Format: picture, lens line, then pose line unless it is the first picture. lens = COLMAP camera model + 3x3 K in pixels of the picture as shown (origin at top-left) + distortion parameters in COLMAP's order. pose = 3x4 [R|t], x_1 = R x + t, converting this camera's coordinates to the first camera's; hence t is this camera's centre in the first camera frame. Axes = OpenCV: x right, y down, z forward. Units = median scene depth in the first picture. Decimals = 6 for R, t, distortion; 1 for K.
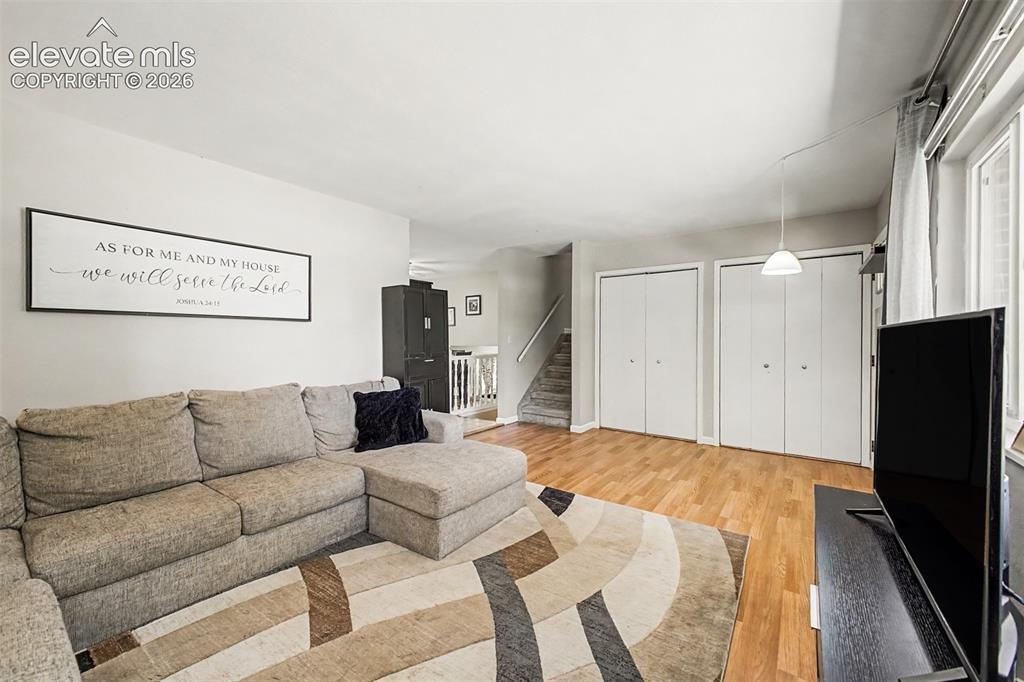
lens RADIAL K [[401.8, 0, 511.5], [0, 401.8, 341.3], [0, 0, 1]] dist [0.012327, -0.001626]
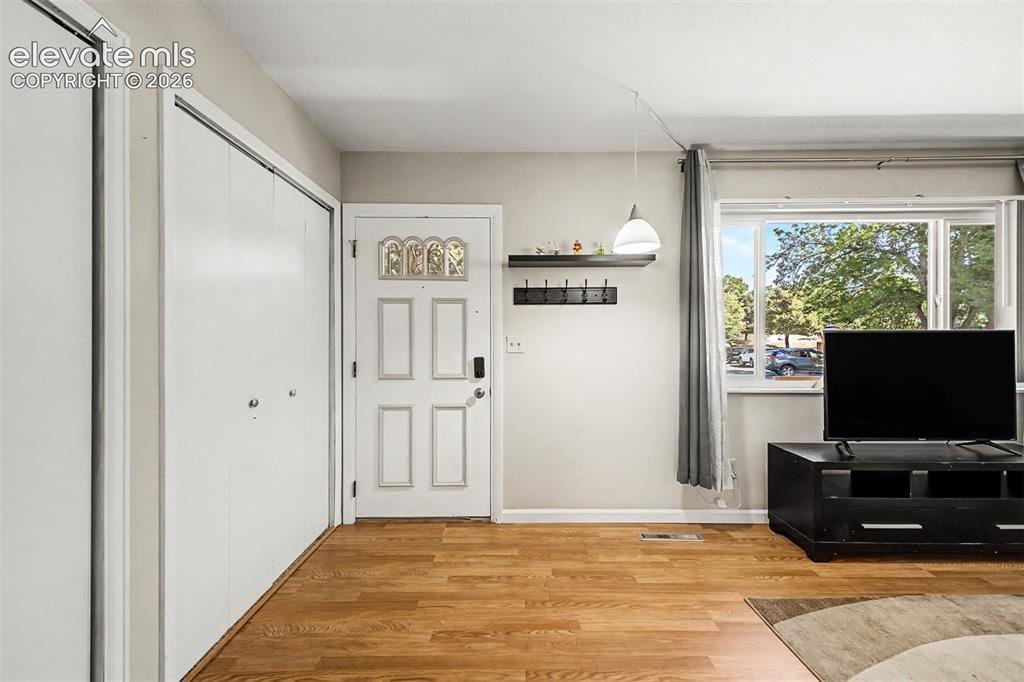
lens RADIAL K [[401.8, 0, 505.5], [0, 401.8, 340.0], [0, 0, 1]] dist [0.012327, -0.001626]
pose [[-0.586357, -0.002467, 0.810049, 0.214920], [0.004711, 0.999968, 0.006456, -0.014415], [-0.810039, 0.007602, -0.586327, 1.676373]]
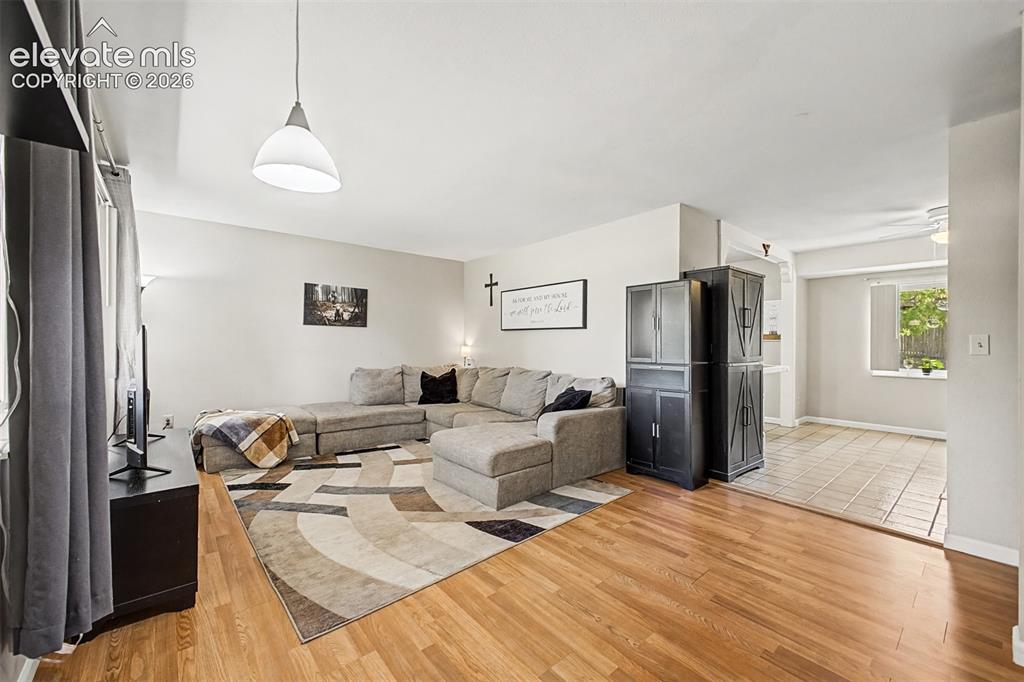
lens RADIAL K [[401.8, 0, 516.0], [0, 401.8, 341.7], [0, 0, 1]] dist [0.012327, -0.001626]
pose [[-0.223044, -0.000846, -0.974808, 1.062418], [-0.013034, 0.999913, 0.002114, -0.008456], [0.974721, 0.013177, -0.223036, 1.358526]]
